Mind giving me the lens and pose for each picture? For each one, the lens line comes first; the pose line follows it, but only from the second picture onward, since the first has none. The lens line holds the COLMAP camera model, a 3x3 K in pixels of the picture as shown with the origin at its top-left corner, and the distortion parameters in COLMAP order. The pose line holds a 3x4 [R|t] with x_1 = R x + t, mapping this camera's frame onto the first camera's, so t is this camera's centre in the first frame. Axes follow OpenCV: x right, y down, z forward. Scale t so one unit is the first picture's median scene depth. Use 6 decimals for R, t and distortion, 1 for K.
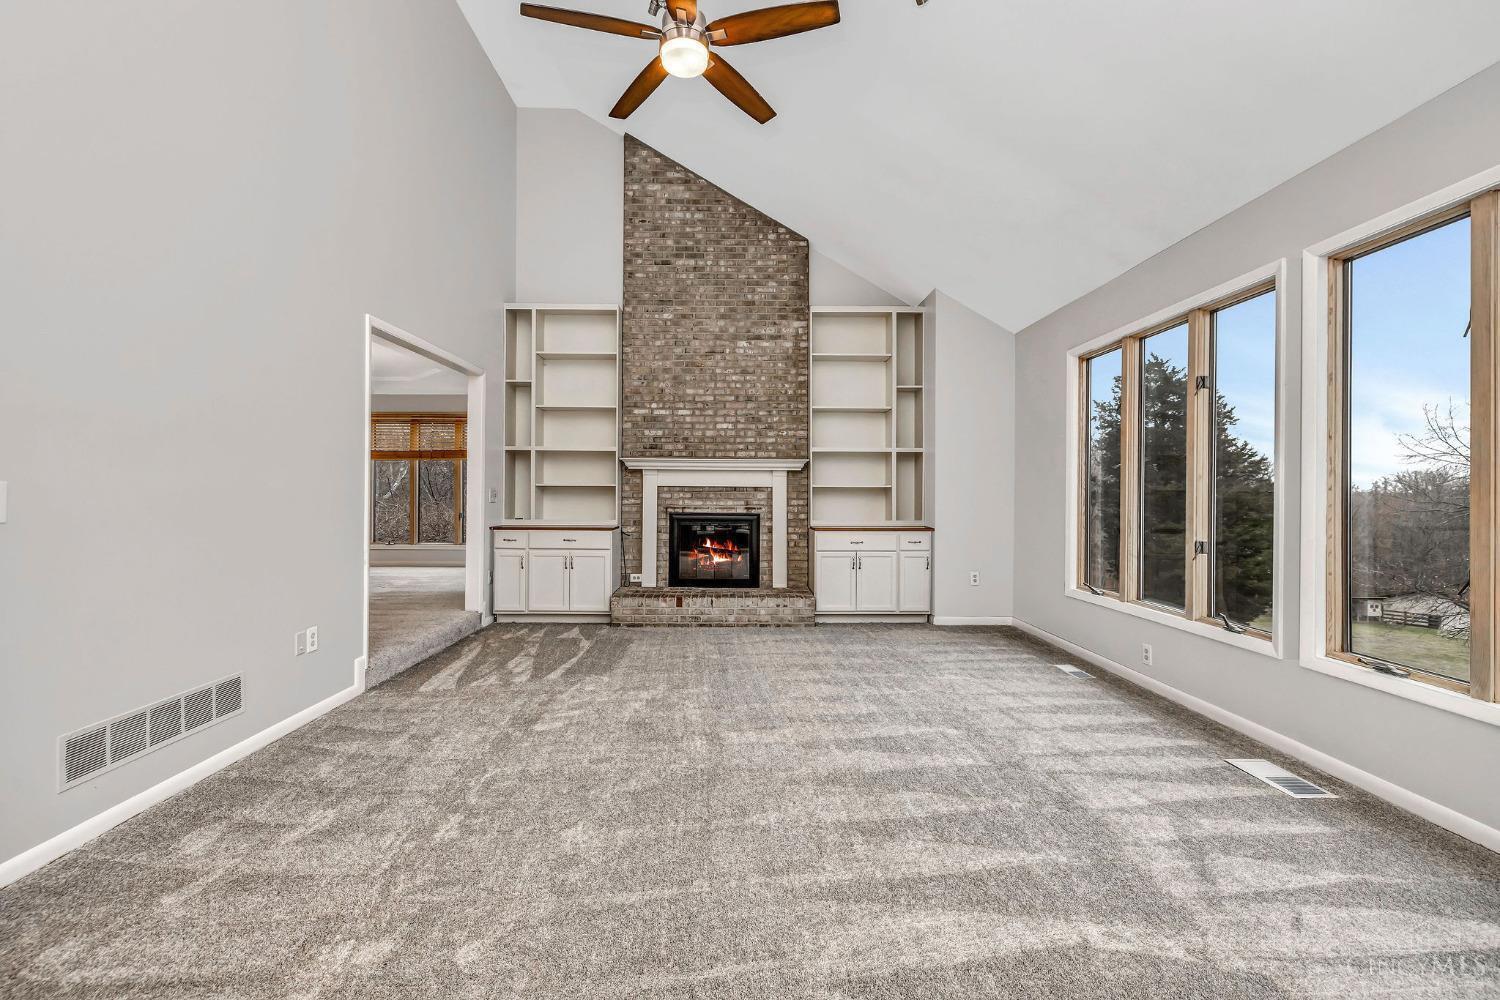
lens RADIAL K [[637.8, 0, 741.5], [0, 637.8, 494.9], [0, 0, 1]] dist [0.003840, -0.000074]
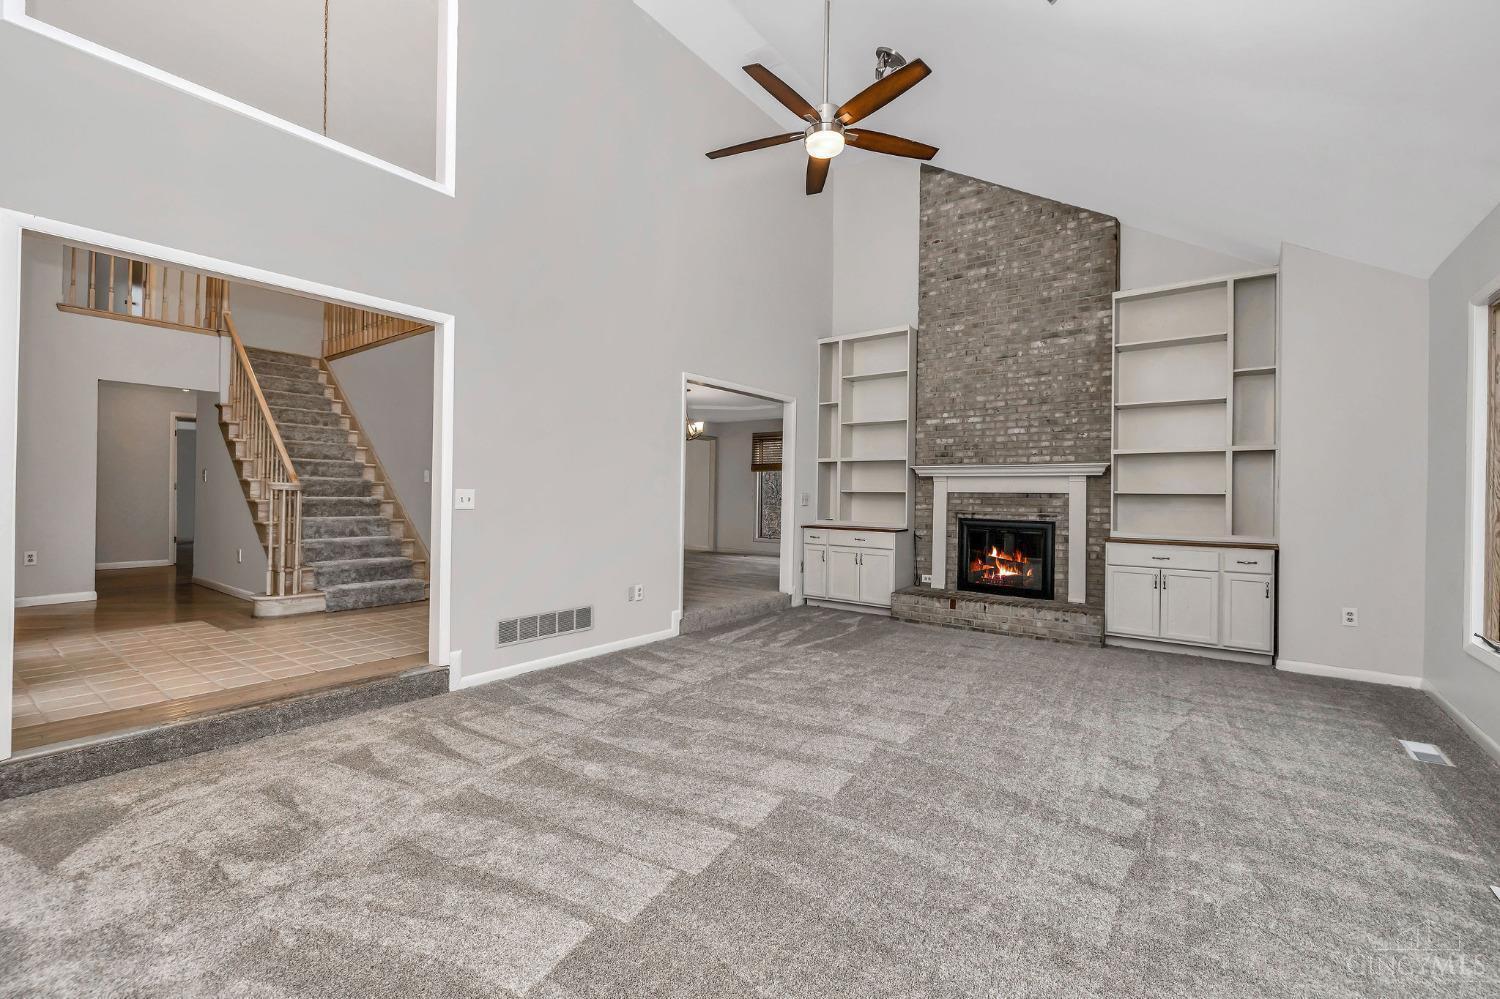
lens RADIAL K [[637.8, 0, 741.0], [0, 637.8, 493.4], [0, 0, 1]] dist [0.003840, -0.000074]
pose [[0.787671, 0.003510, -0.616086, 0.265186], [-0.010524, 0.999915, -0.007759, -0.000241], [0.616006, 0.012596, 0.787641, -0.029555]]
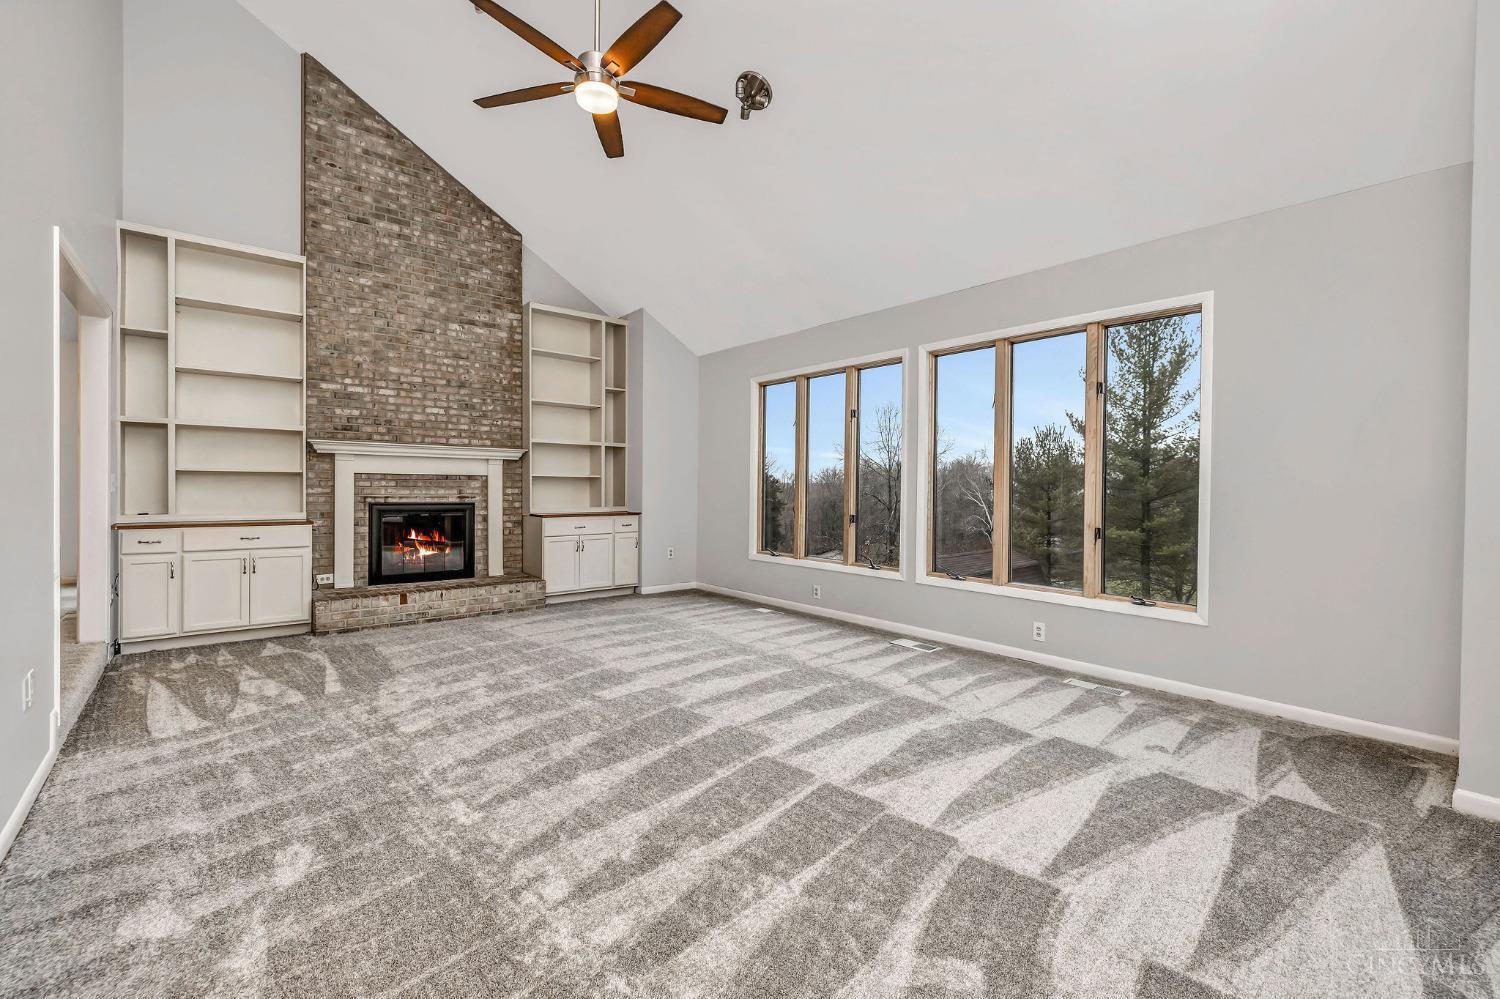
lens RADIAL K [[637.8, 0, 738.0], [0, 637.8, 492.9], [0, 0, 1]] dist [0.003840, -0.000074]
pose [[0.773055, -0.004703, 0.634322, -0.305660], [-0.004833, 0.999900, 0.013304, -0.000527], [-0.634321, -0.013351, 0.772954, -0.021786]]
